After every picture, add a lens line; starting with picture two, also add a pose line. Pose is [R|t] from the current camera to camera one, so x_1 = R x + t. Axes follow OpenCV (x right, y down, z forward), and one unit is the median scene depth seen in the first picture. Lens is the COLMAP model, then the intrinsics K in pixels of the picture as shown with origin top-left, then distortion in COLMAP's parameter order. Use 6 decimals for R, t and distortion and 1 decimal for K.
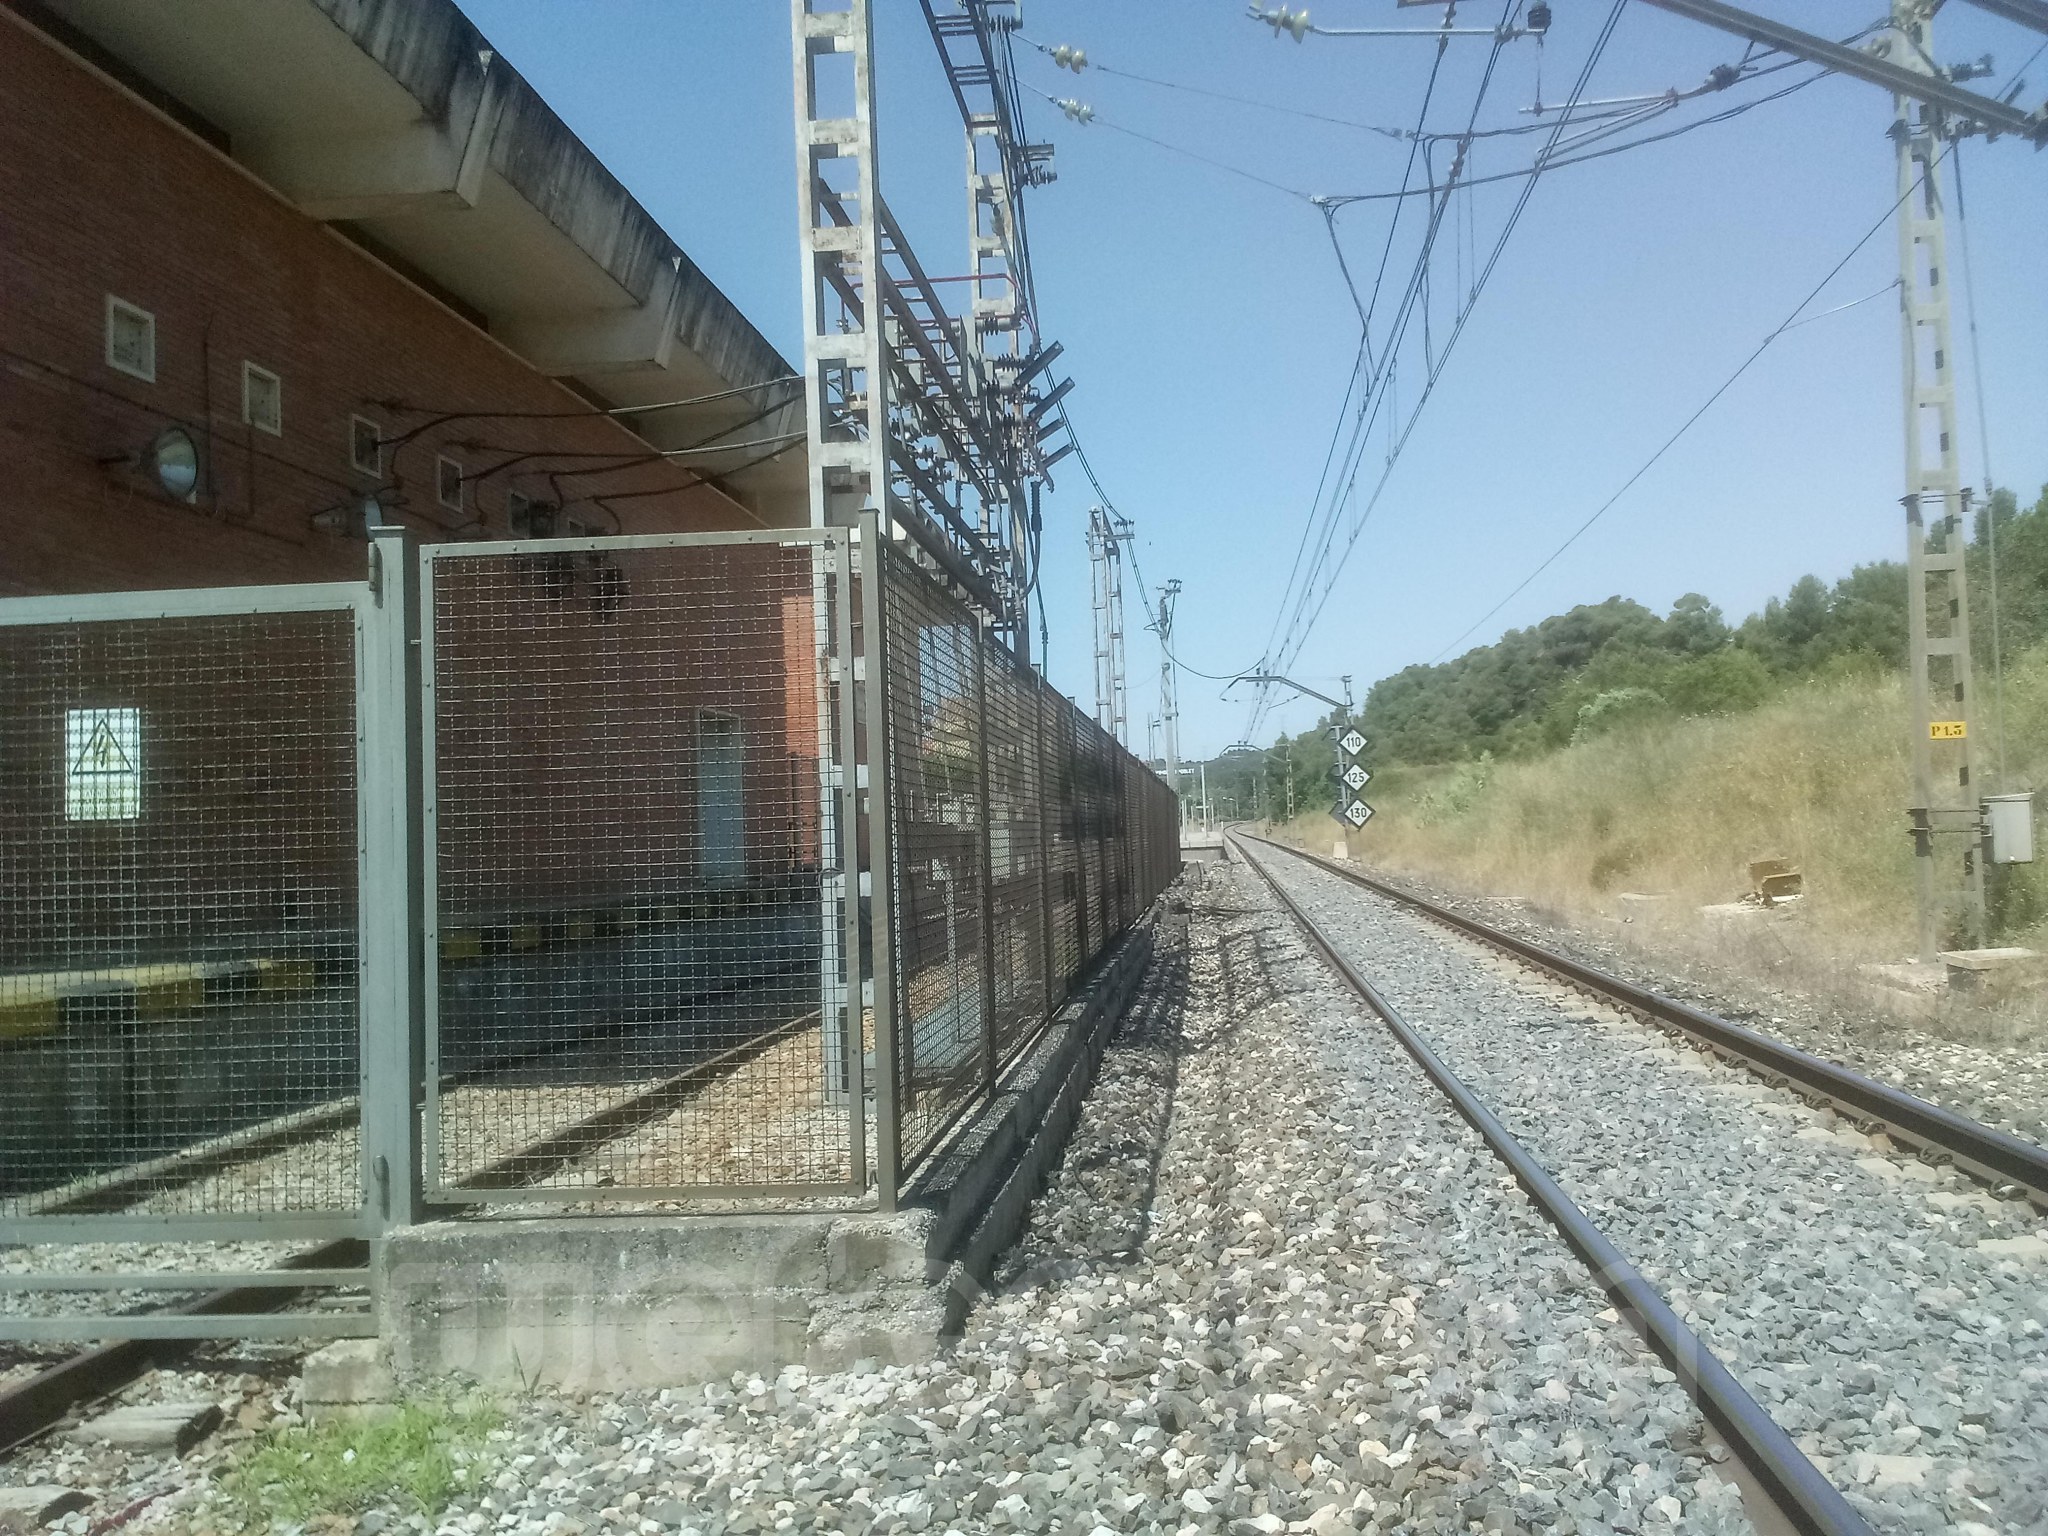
lens RADIAL K [[1665.7, 0, 1024.0], [0, 1665.7, 768.0], [0, 0, 1]] dist [0.119255, -0.166420]
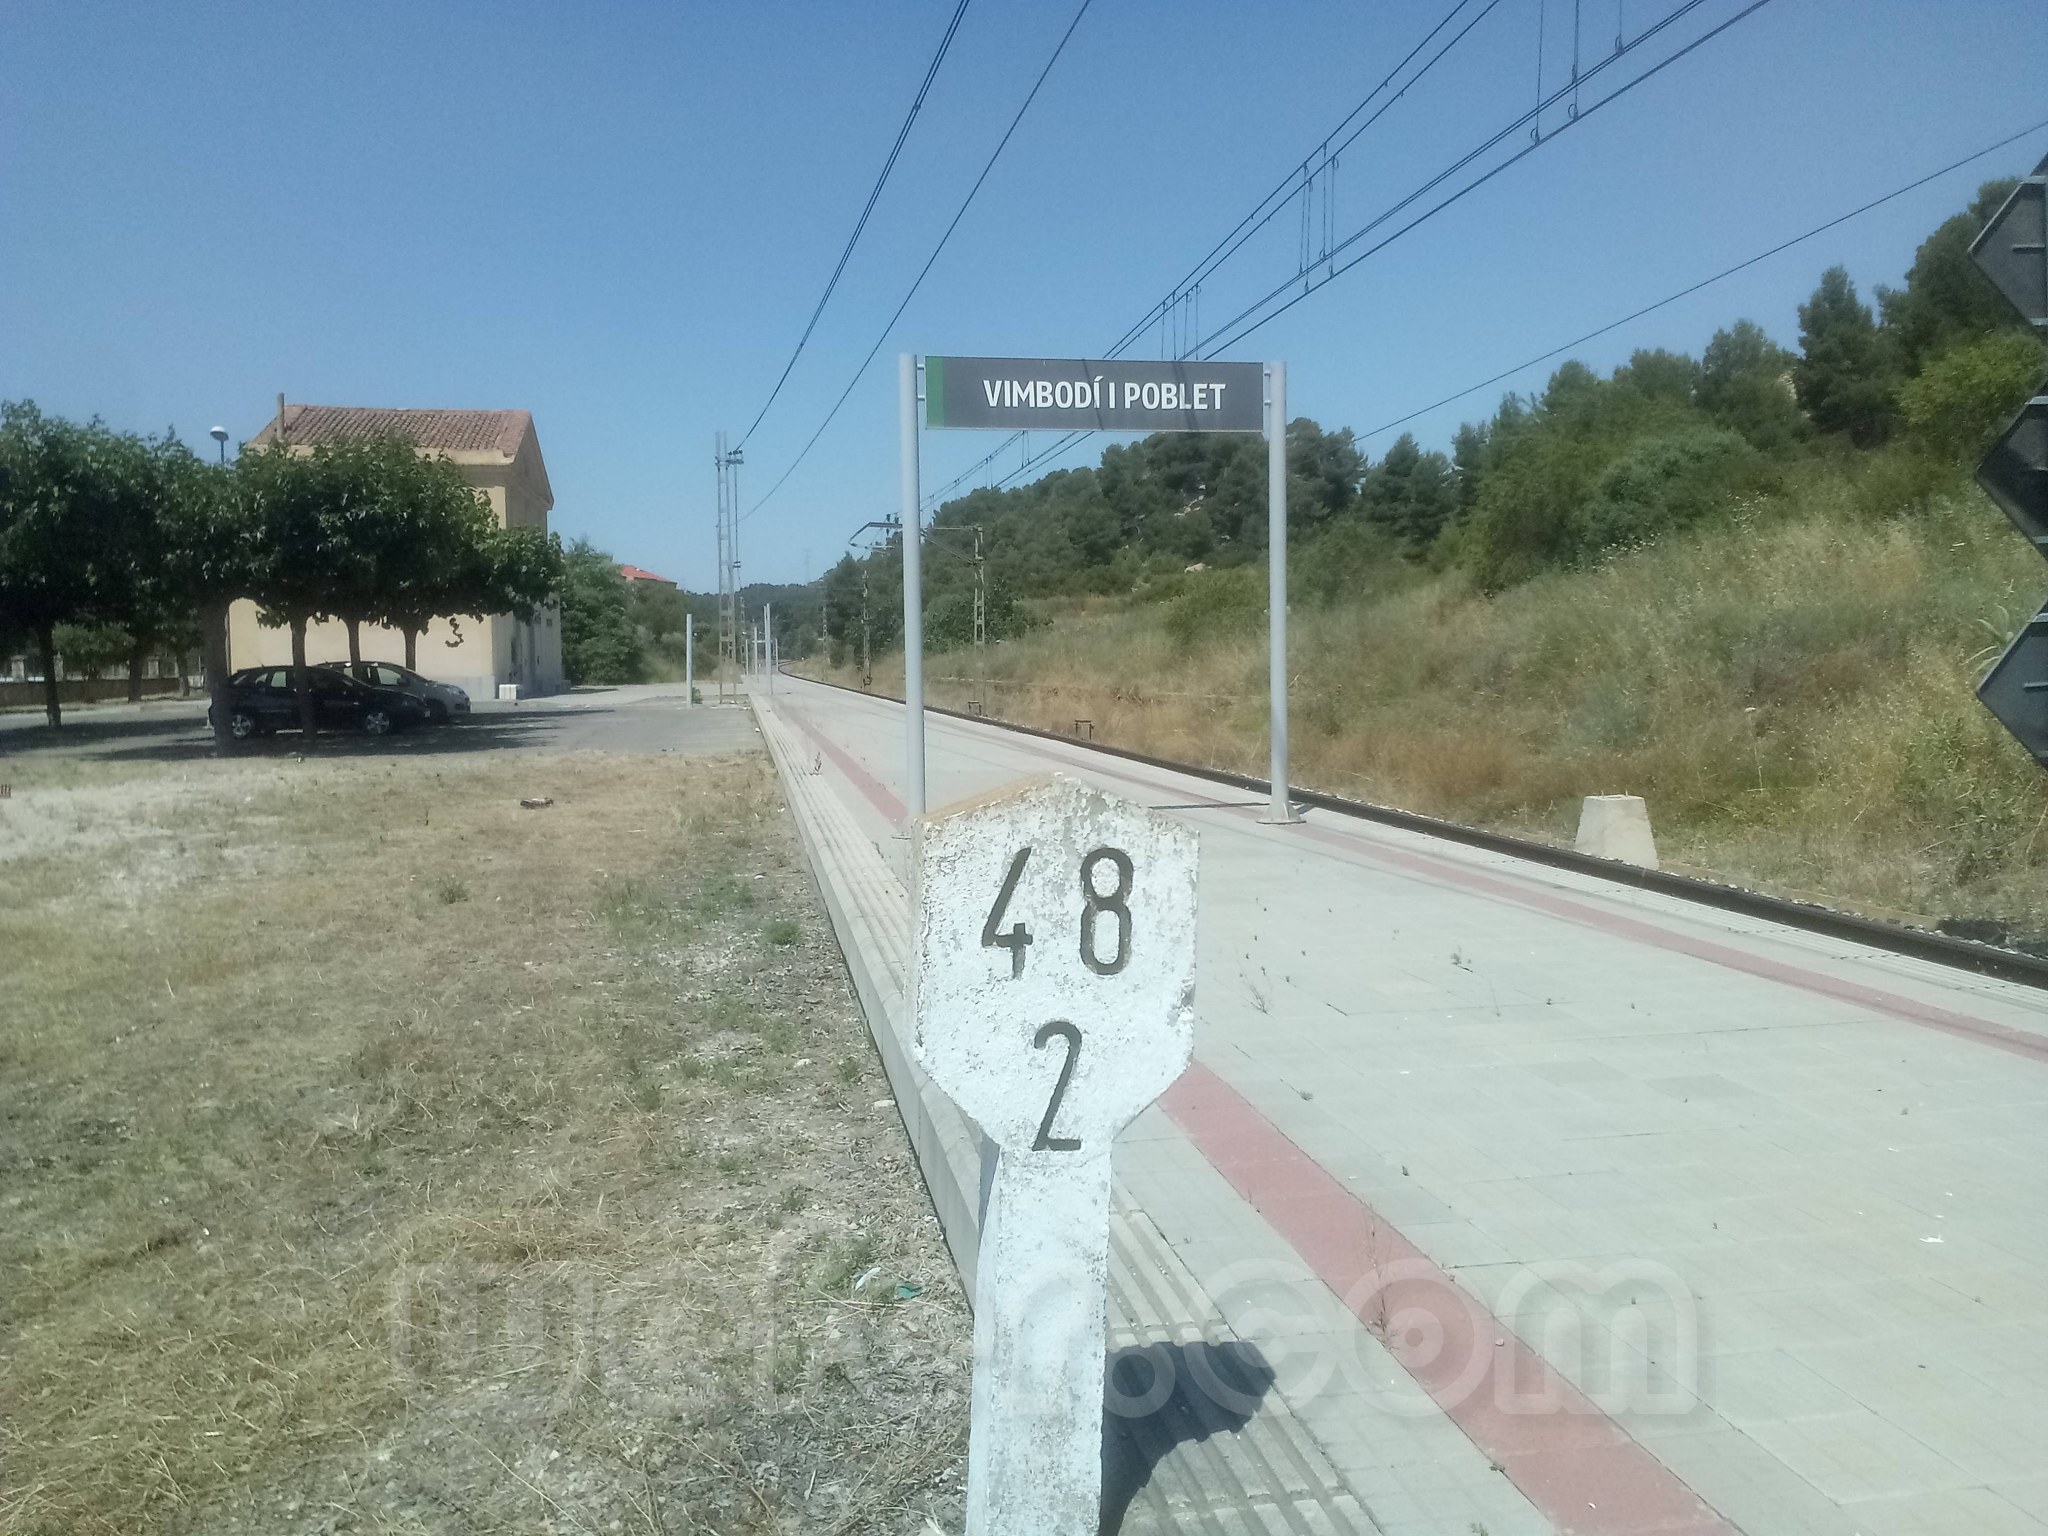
lens RADIAL K [[1665.7, 0, 1024.0], [0, 1665.7, 768.0], [0, 0, 1]] dist [0.119255, -0.166420]
pose [[0.959177, 0.014323, 0.282443, 0.010566], [-0.041818, 0.994921, 0.091558, 0.005078], [-0.279697, -0.099632, 0.954905, 0.200204]]
